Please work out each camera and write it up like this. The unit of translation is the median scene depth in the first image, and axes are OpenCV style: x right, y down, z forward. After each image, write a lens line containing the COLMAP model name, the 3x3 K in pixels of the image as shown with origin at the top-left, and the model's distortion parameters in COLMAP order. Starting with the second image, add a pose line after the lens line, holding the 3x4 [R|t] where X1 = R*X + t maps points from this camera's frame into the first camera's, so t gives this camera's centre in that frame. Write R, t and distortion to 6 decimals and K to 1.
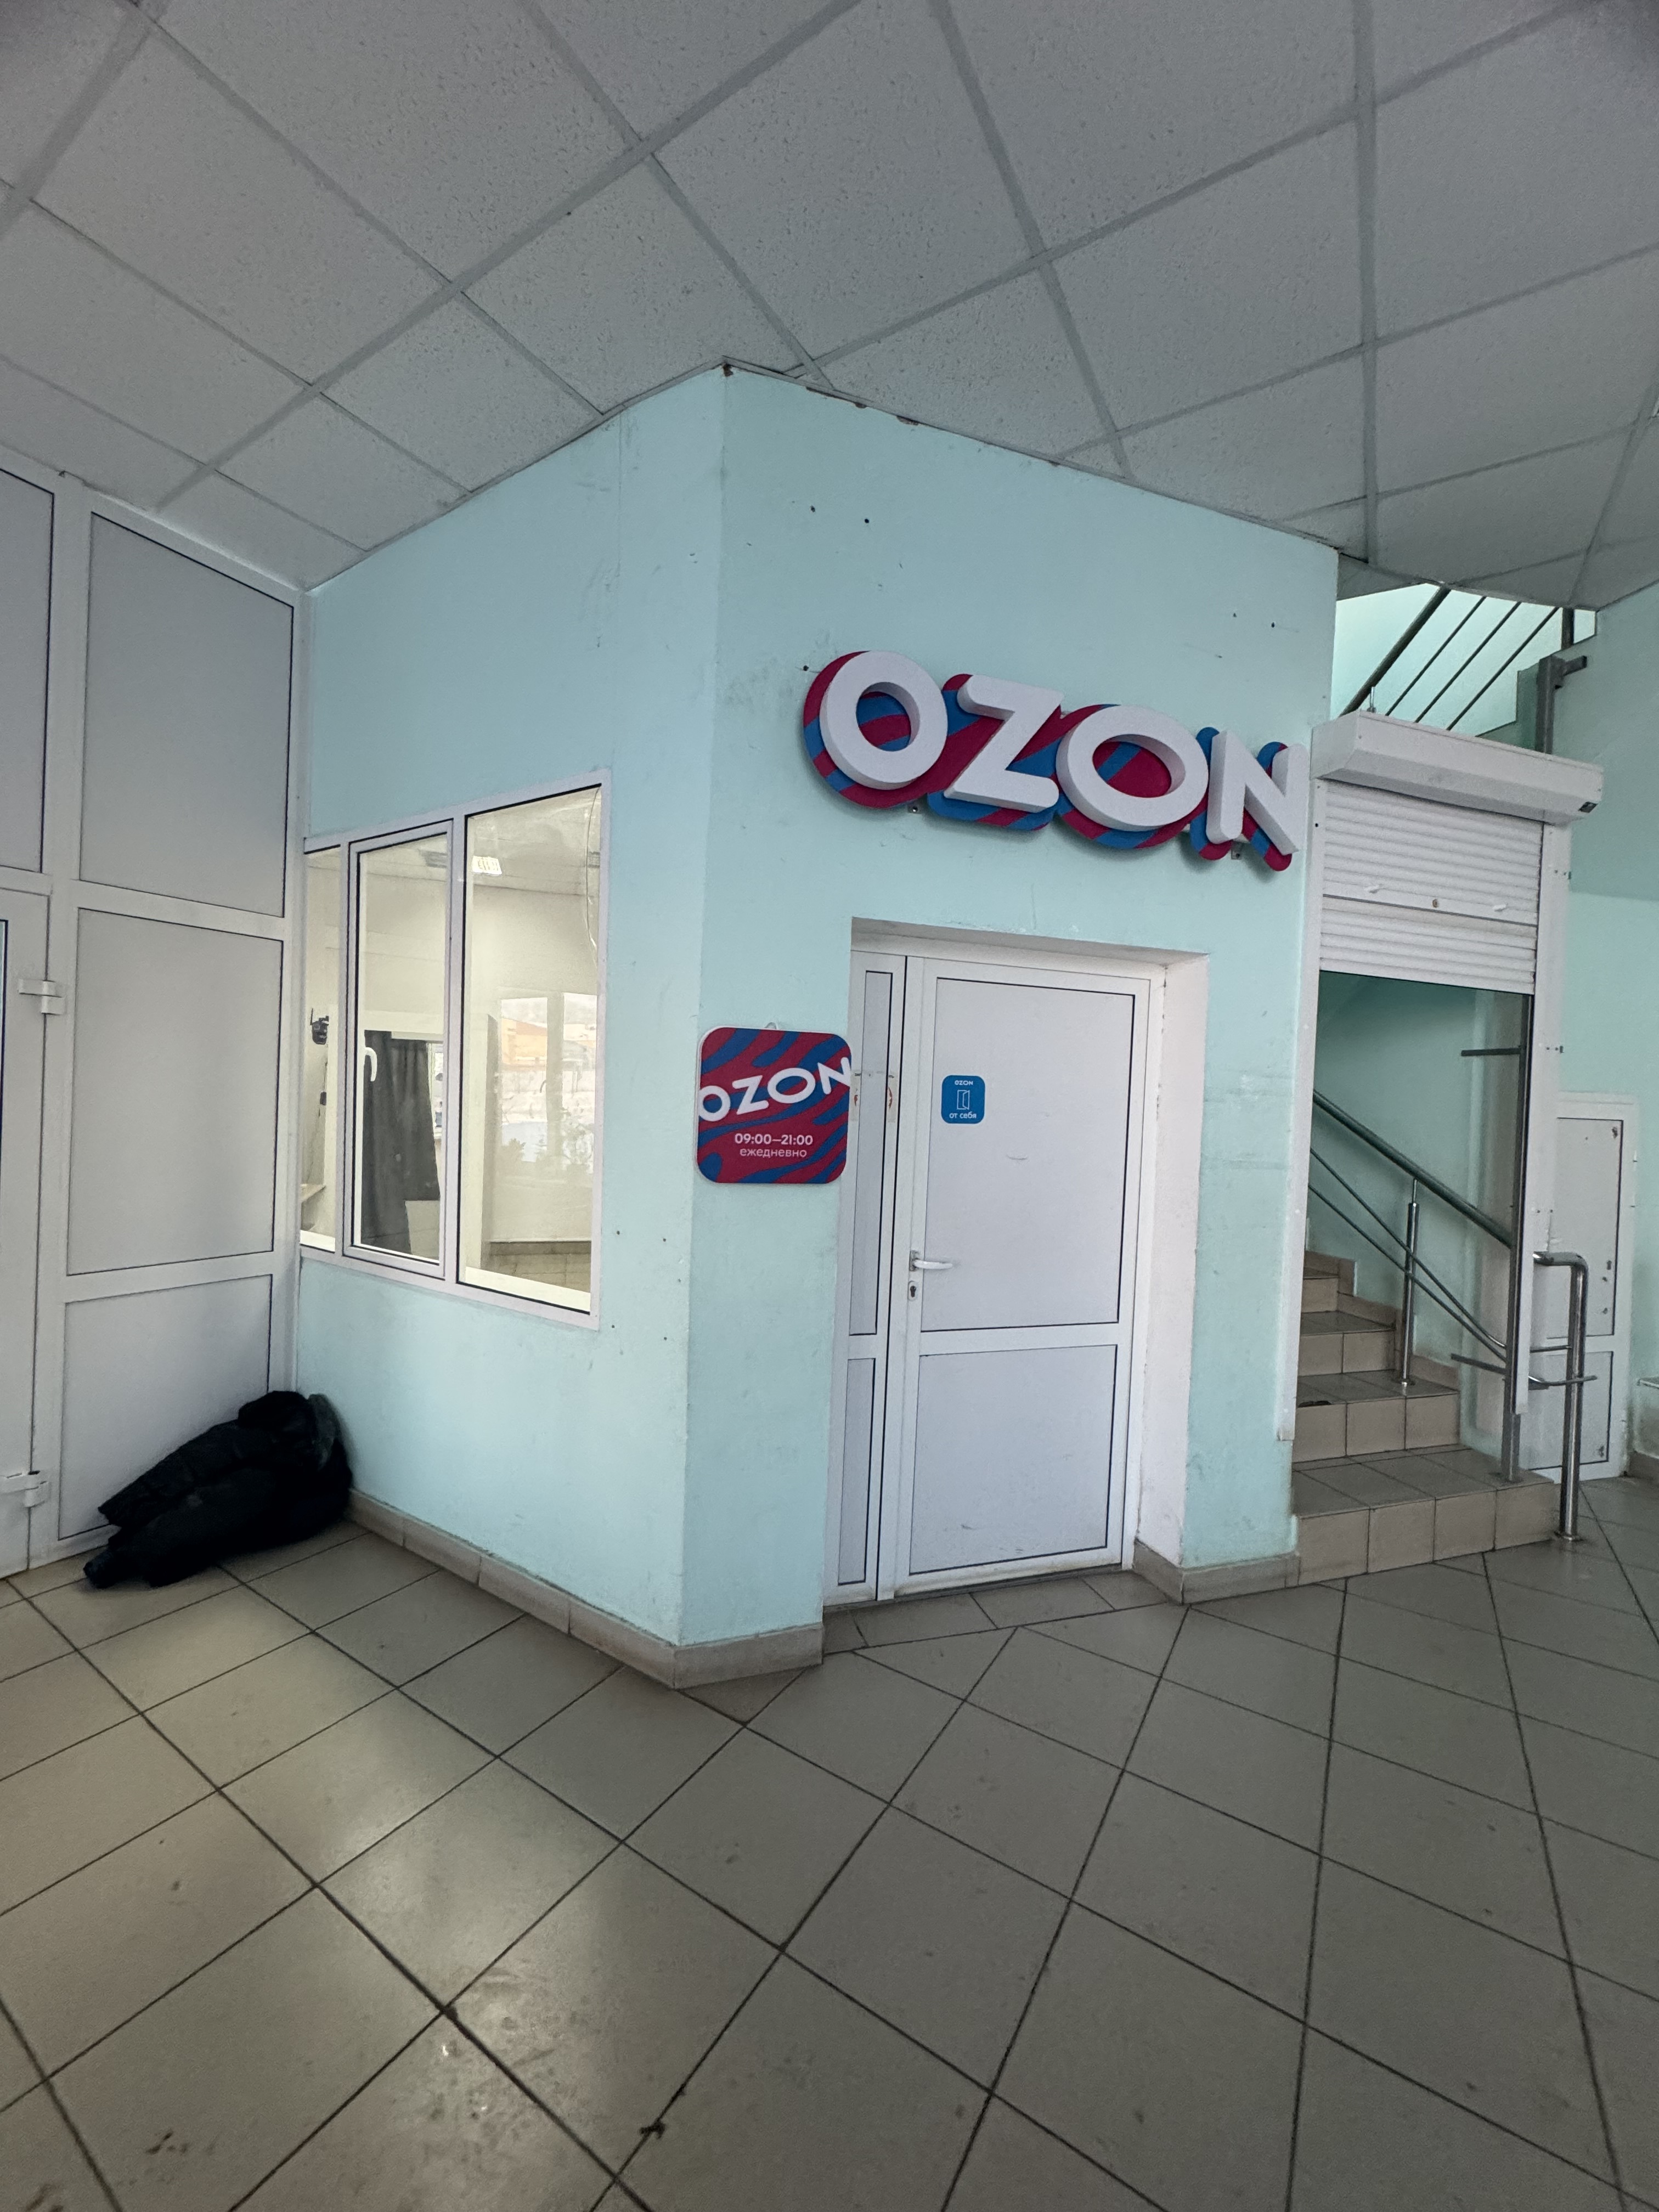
lens RADIAL K [[878.8, 0, 829.5], [0, 878.8, 1106.0], [0, 0, 1]] dist [-0.002229, 0.000696]
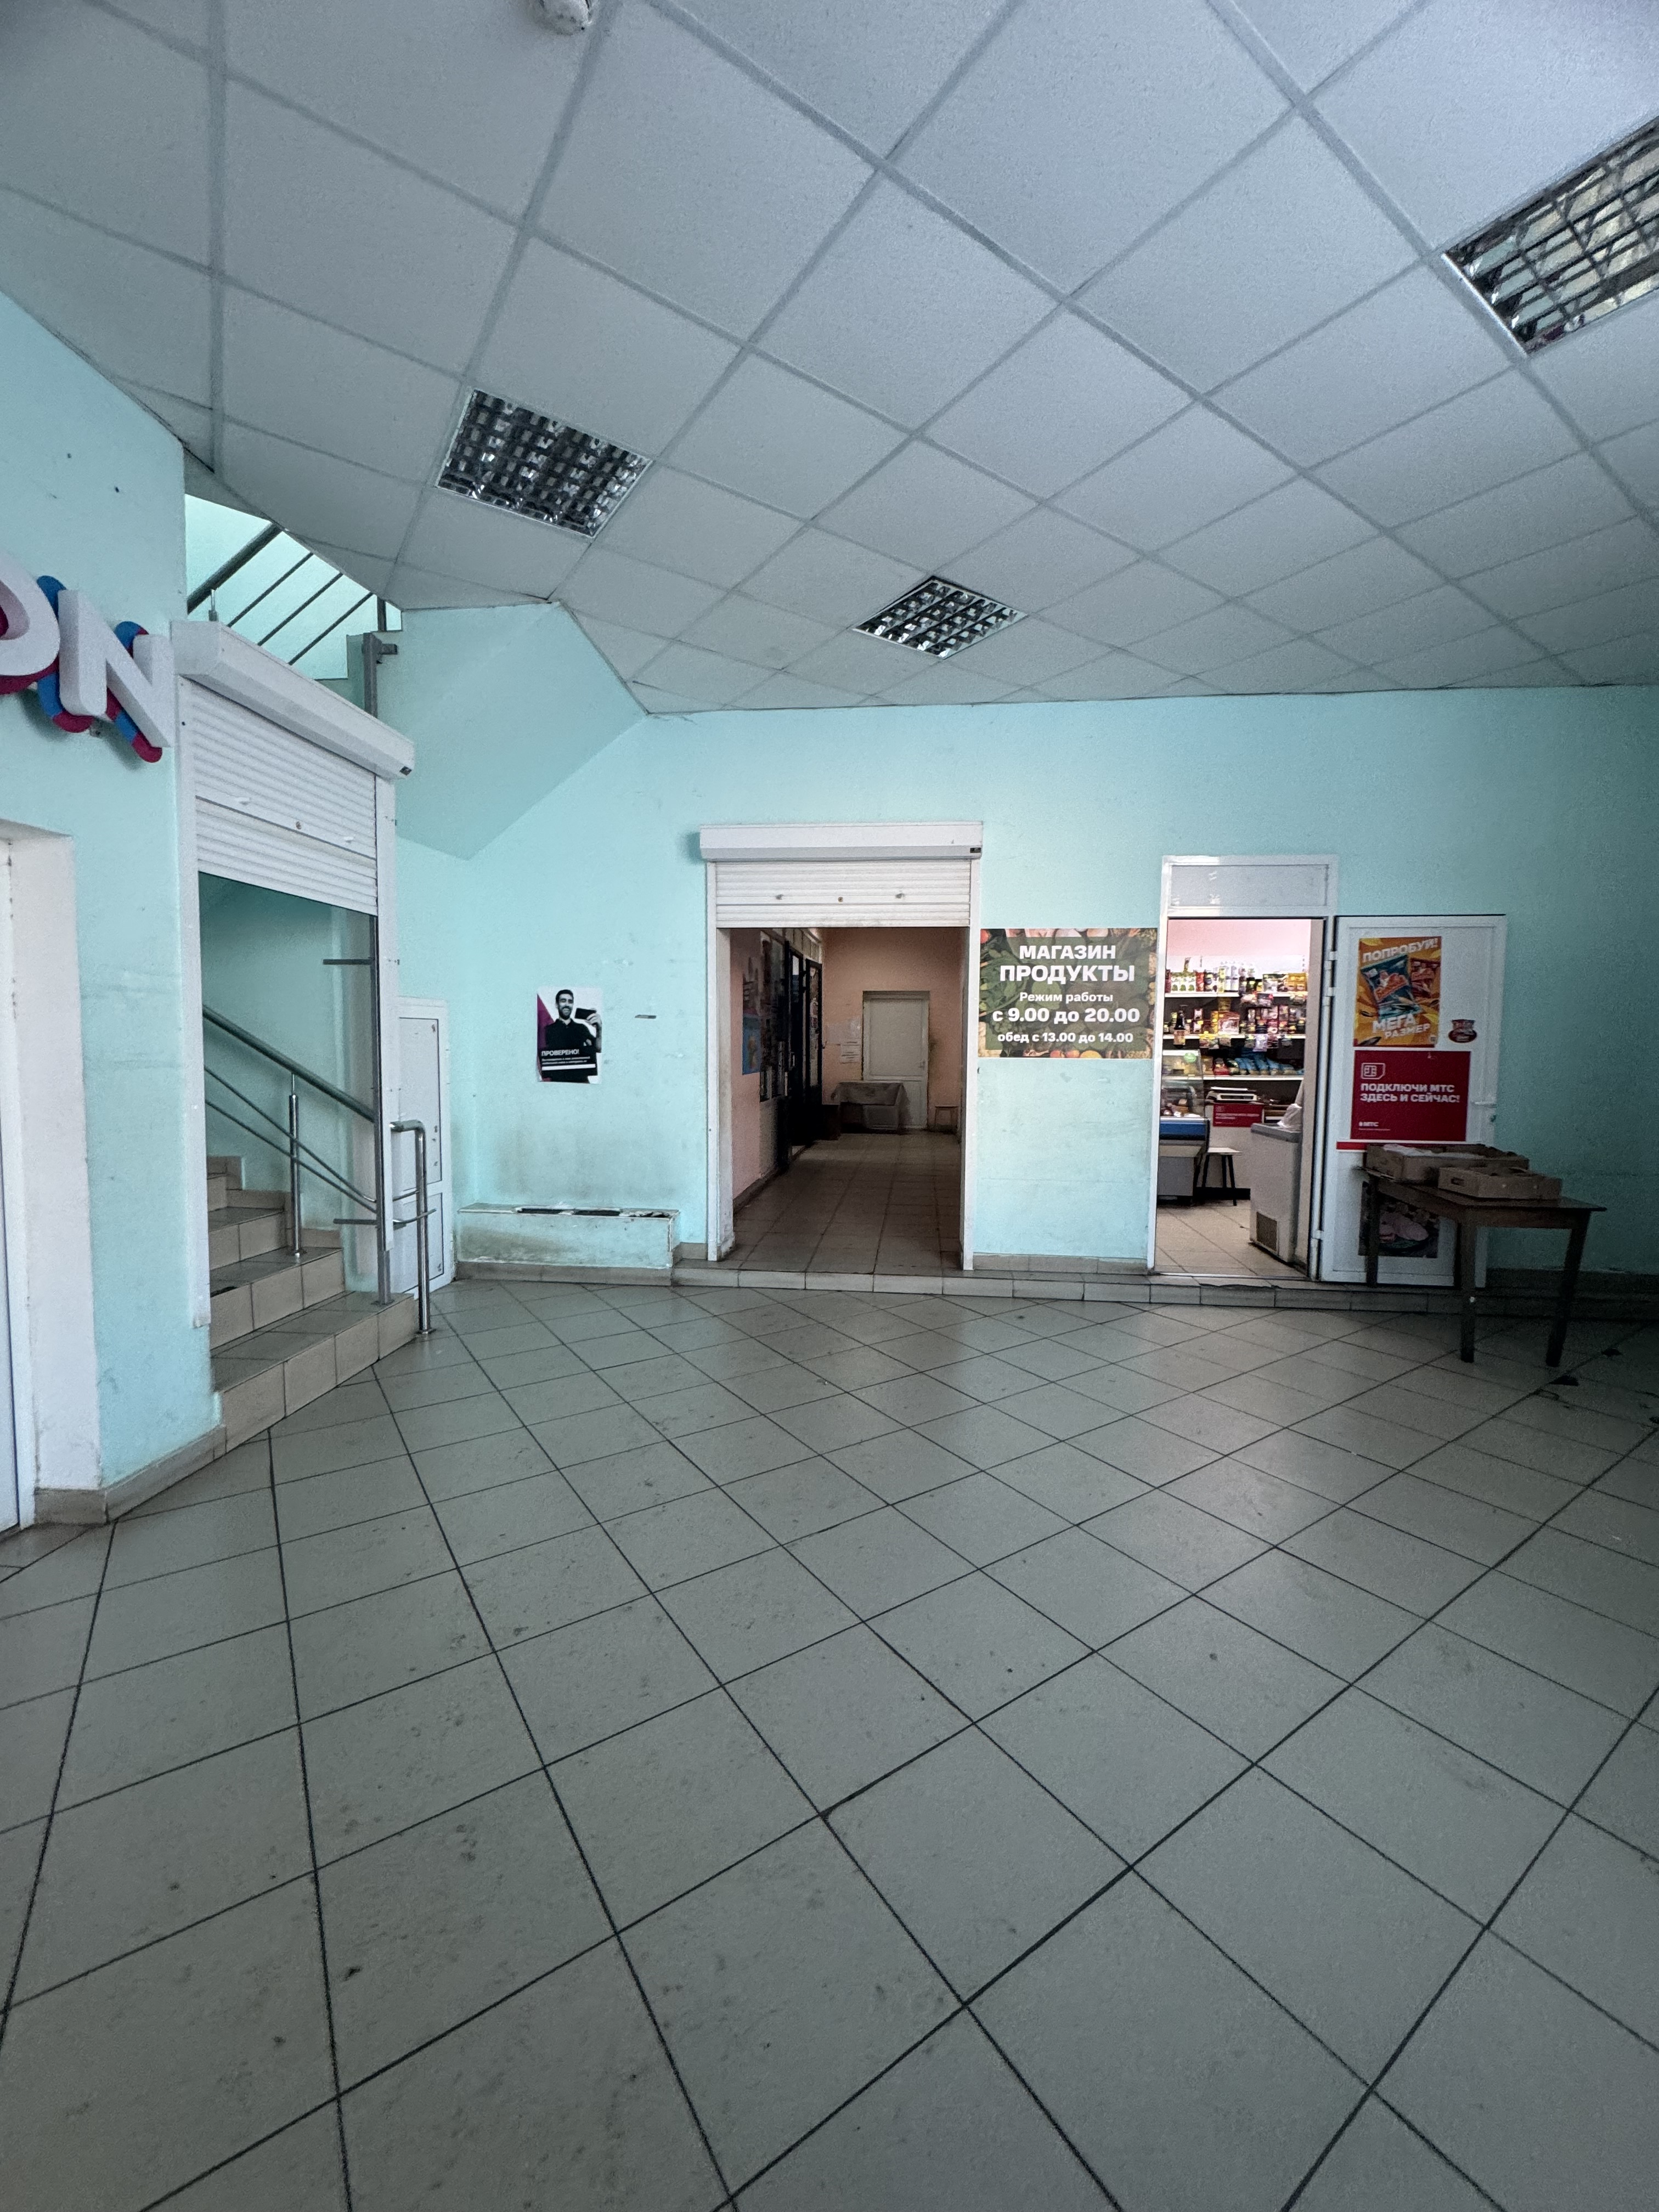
lens RADIAL K [[878.8, 0, 829.5], [0, 878.8, 1106.0], [0, 0, 1]] dist [-0.002229, 0.000696]
pose [[0.394476, -0.100928, 0.913347, -0.102627], [0.011017, 0.994398, 0.105126, 0.016347], [-0.918840, -0.031408, 0.393378, -0.080300]]
